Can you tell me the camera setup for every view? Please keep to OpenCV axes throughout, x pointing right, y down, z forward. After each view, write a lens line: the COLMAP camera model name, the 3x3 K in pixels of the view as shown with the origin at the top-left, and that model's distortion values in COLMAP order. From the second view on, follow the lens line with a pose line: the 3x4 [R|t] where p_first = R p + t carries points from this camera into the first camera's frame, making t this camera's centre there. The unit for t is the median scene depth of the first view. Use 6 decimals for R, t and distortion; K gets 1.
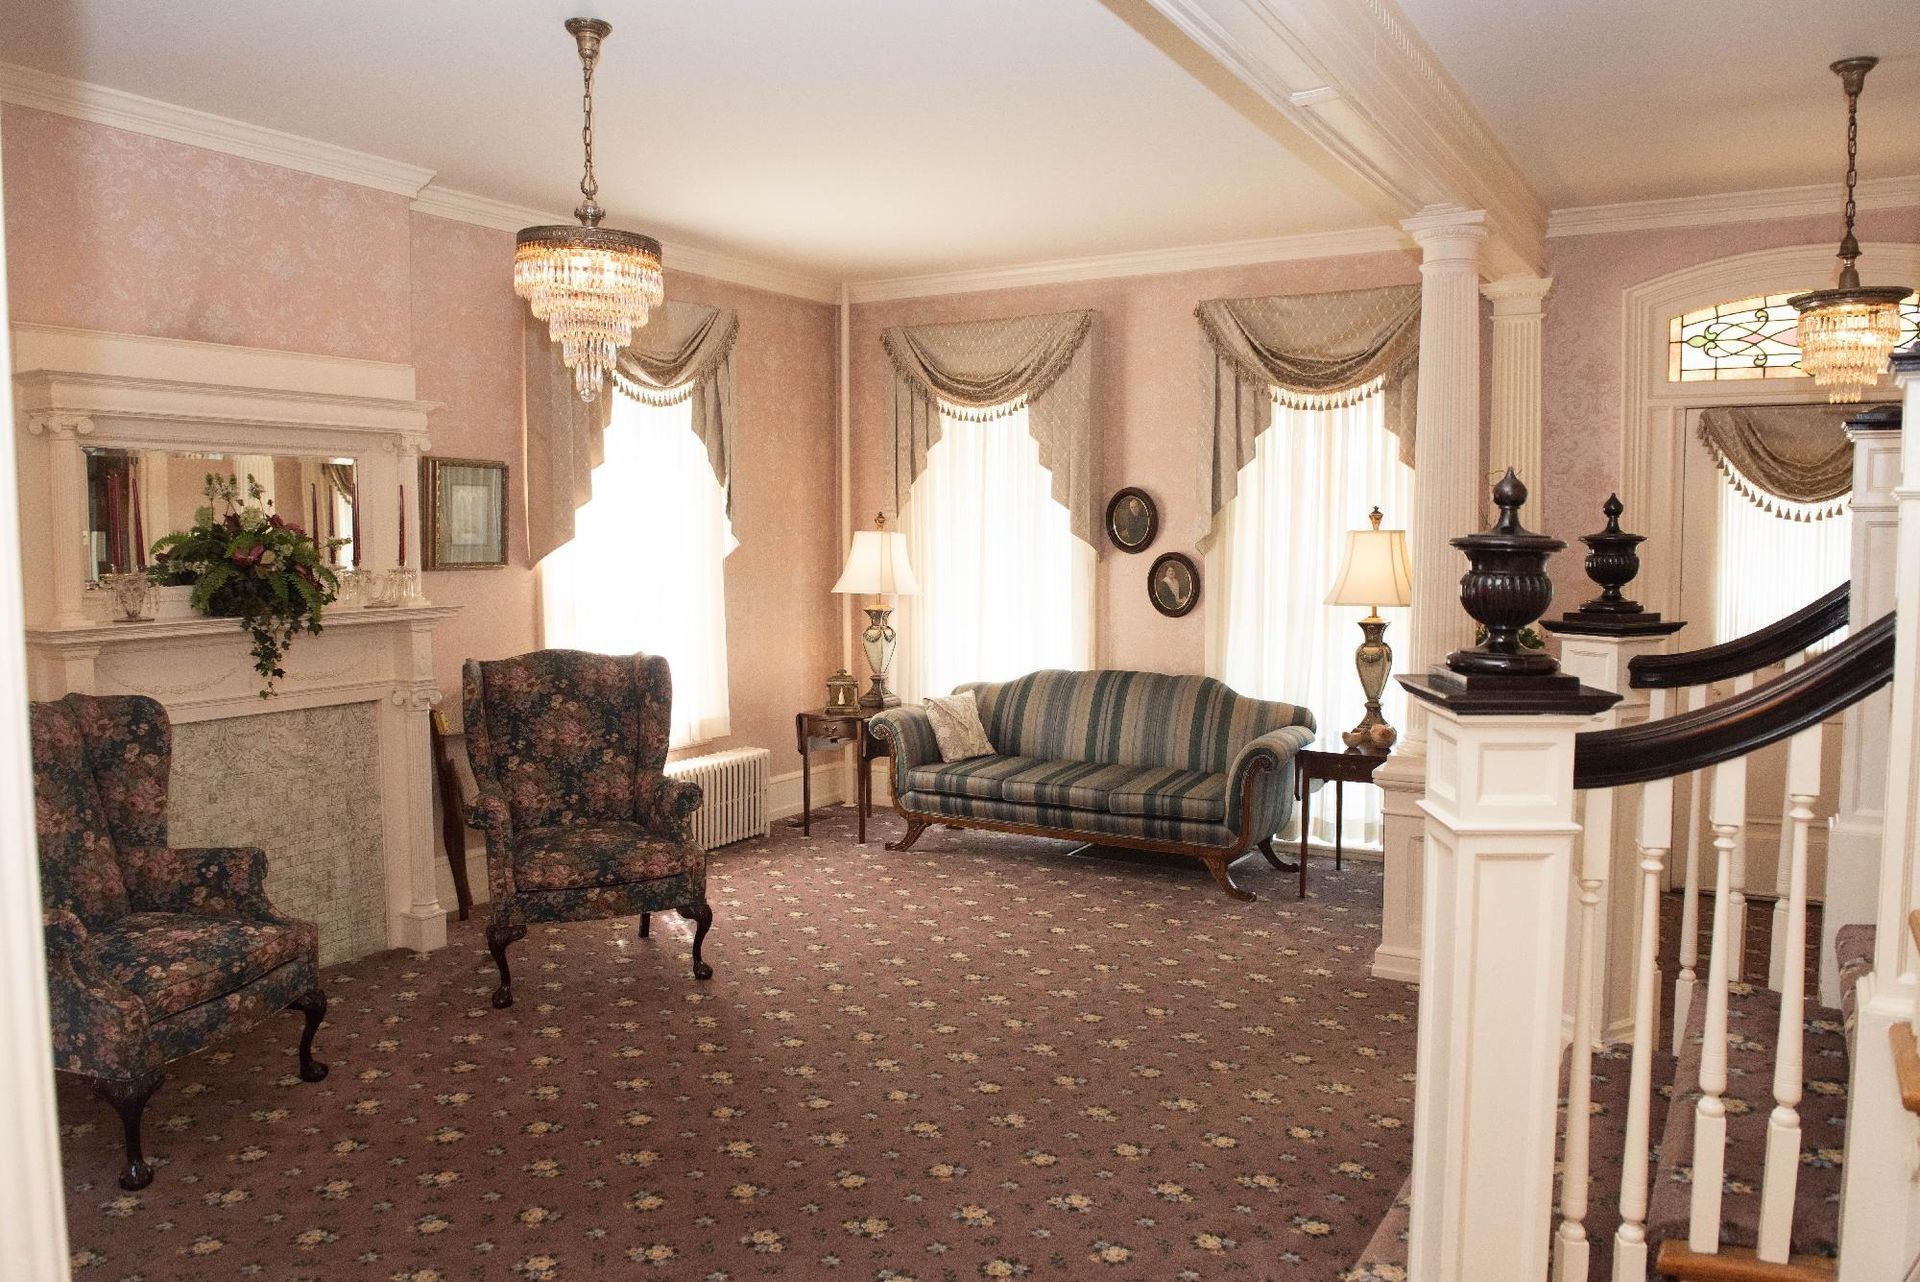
lens RADIAL K [[1402.0, 0, 907.8], [0, 1402.0, 639.9], [0, 0, 1]] dist [-0.011178, -0.009317]
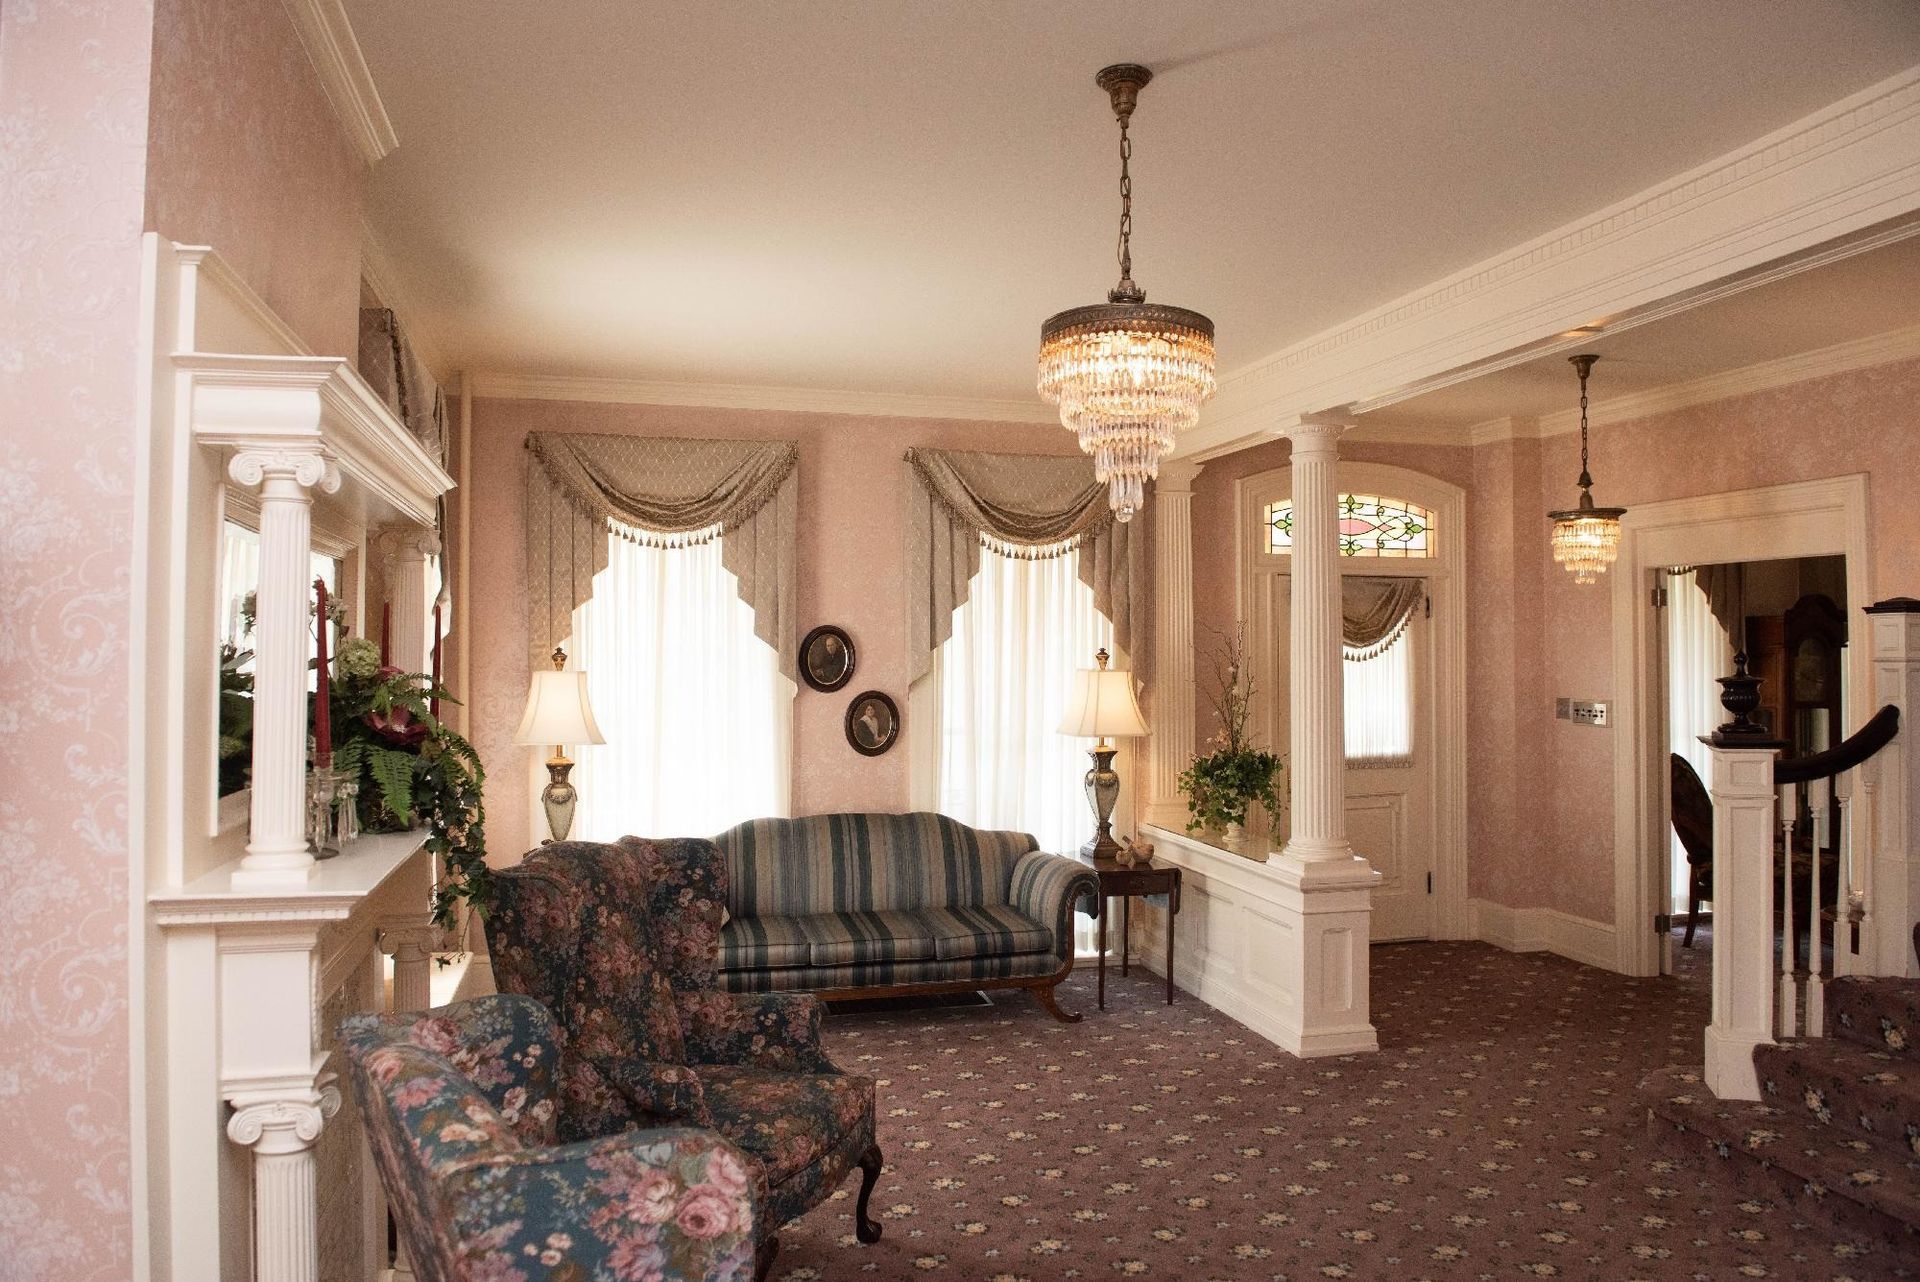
lens RADIAL K [[1402.0, 0, 958.3], [0, 1402.0, 624.3], [0, 0, 1]] dist [-0.011178, -0.009317]
pose [[0.697912, 0.020679, 0.715885, -0.536482], [0.054870, 0.995101, -0.082238, -0.027082], [-0.714078, 0.096675, 0.693359, 0.289016]]
